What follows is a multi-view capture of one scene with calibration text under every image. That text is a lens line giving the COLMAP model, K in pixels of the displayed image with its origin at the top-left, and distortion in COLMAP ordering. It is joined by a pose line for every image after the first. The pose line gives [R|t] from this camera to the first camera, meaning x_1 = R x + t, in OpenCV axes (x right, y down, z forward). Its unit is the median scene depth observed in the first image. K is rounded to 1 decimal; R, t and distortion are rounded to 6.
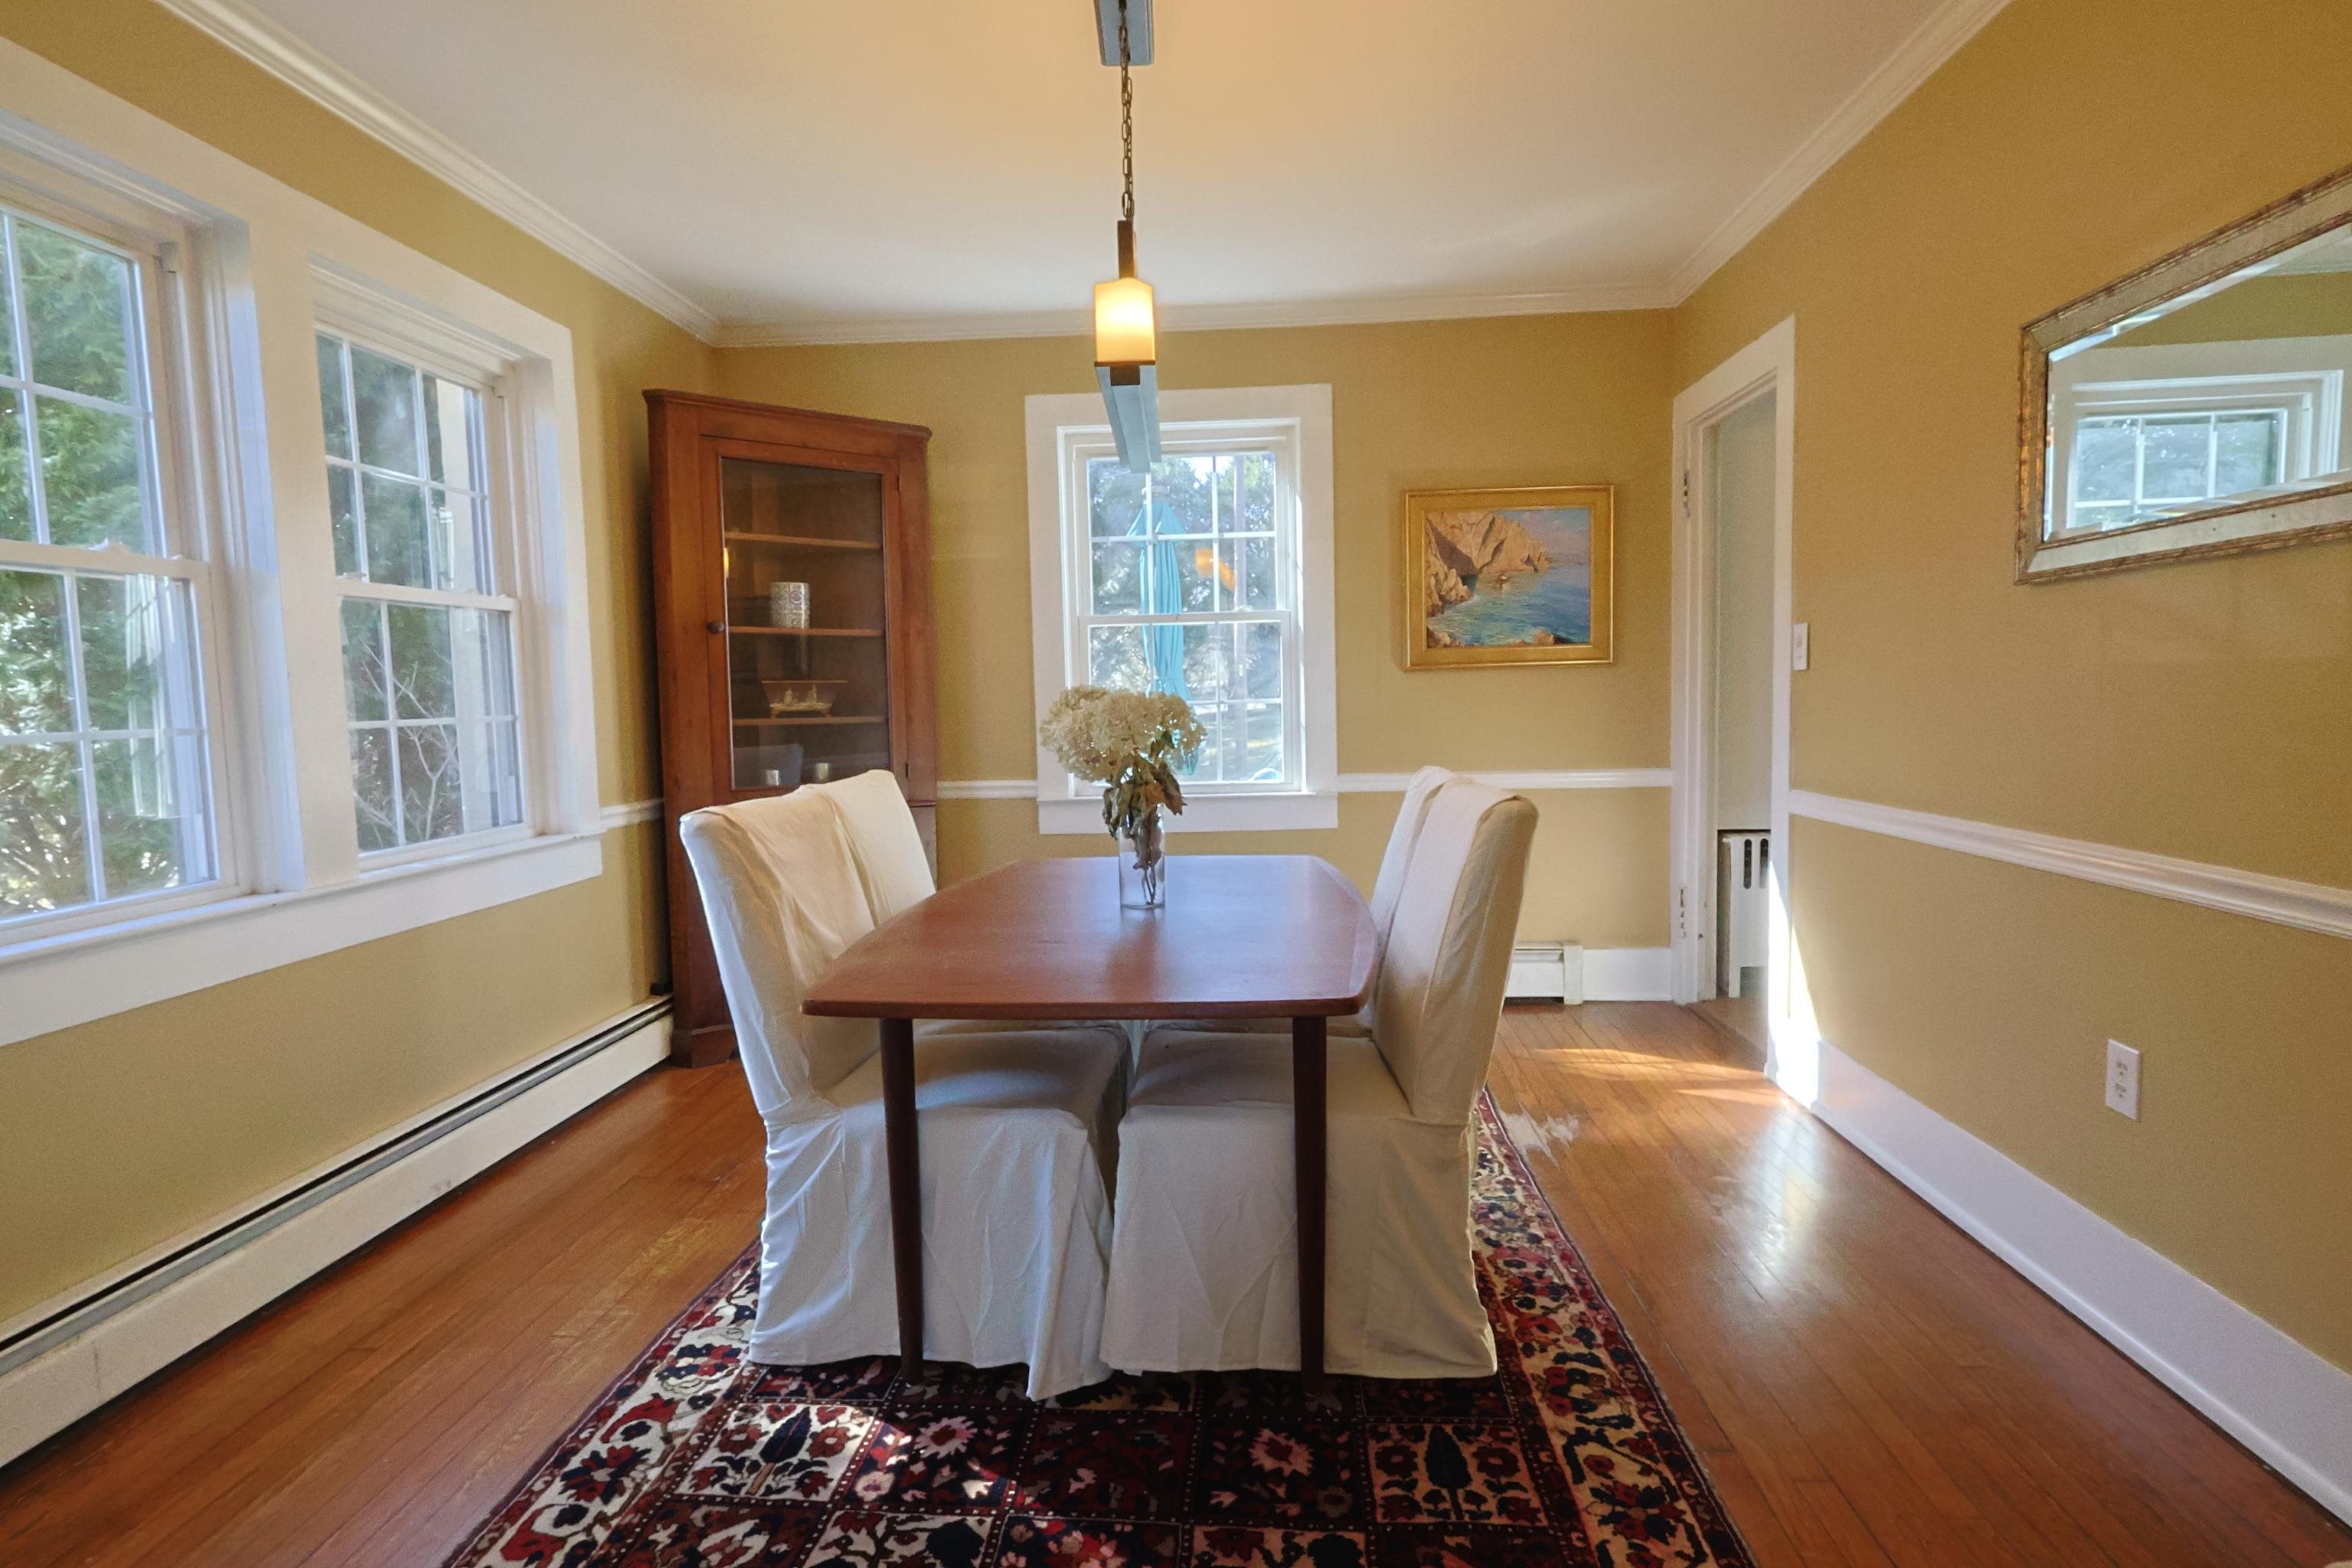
lens RADIAL K [[1207.9, 0, 1171.1], [0, 1207.9, 782.6], [0, 0, 1]] dist [0.000852, -0.000142]
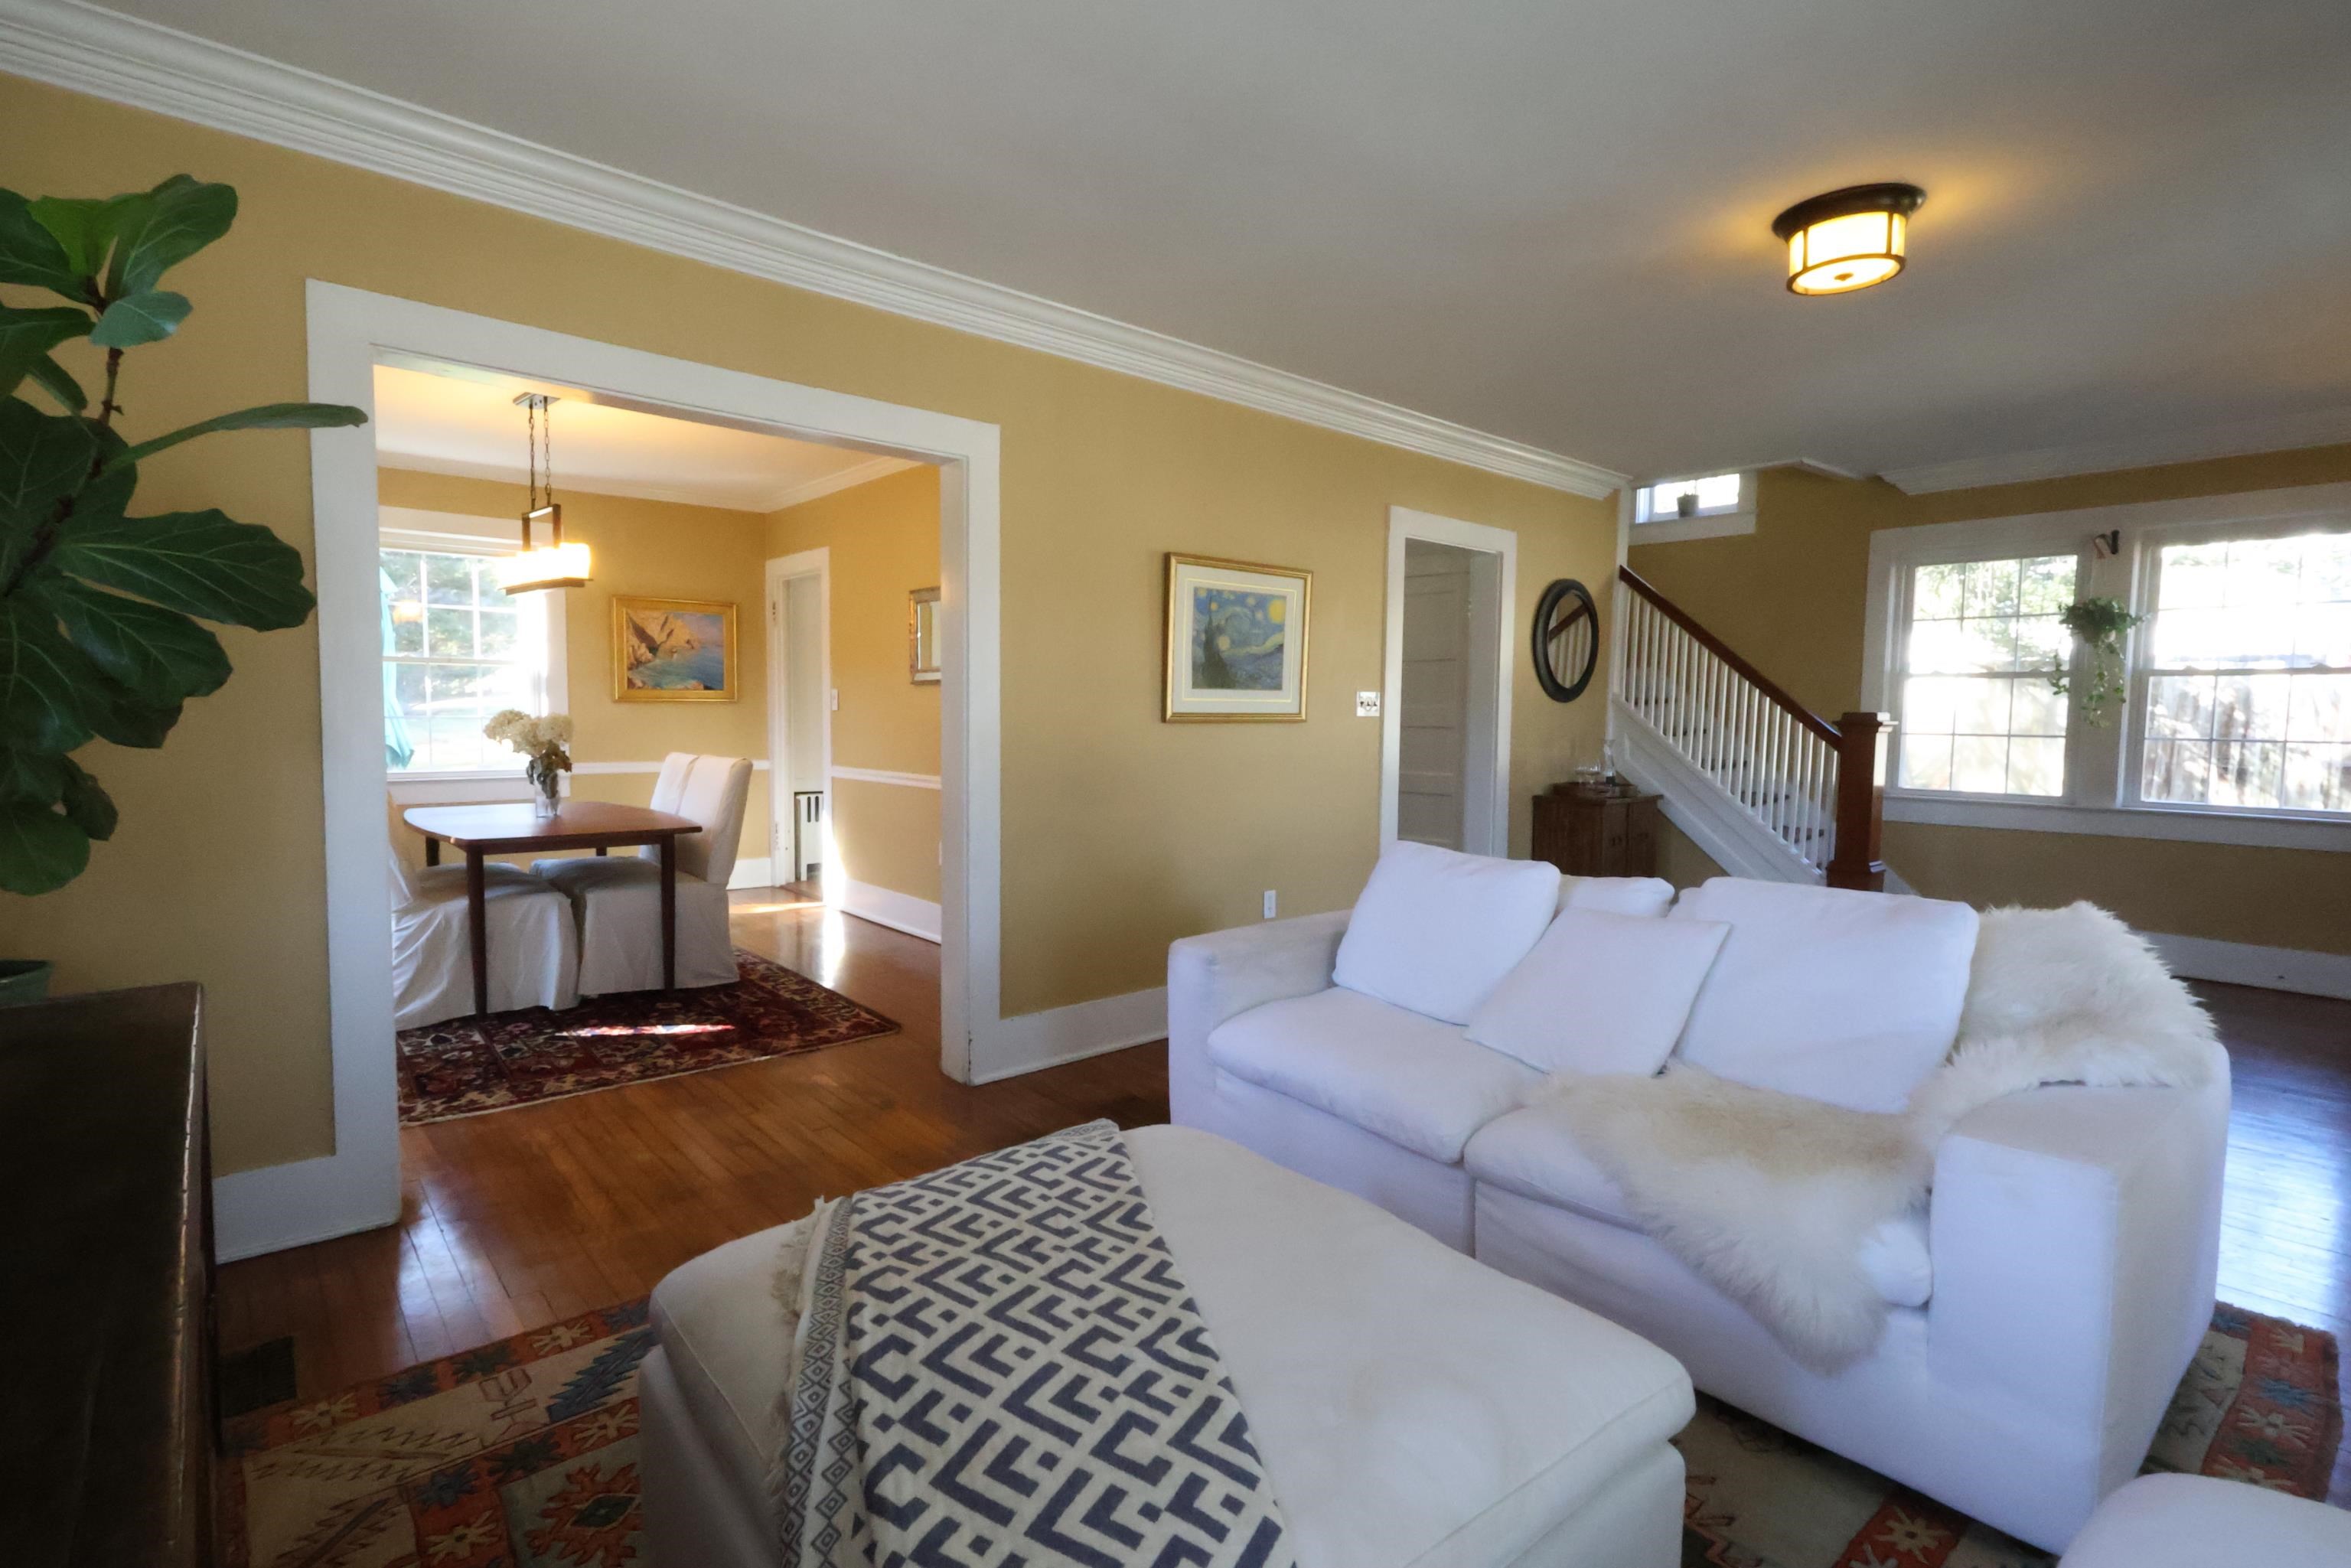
lens RADIAL K [[1103.5, 0, 1176.5], [0, 1103.5, 790.5], [0, 0, 1]] dist [0.021584, 0.000214]
pose [[0.703864, -0.022726, 0.709972, -0.359297], [0.023365, 0.999688, 0.008836, 0.036062], [-0.709951, 0.010369, 0.704175, -0.649139]]
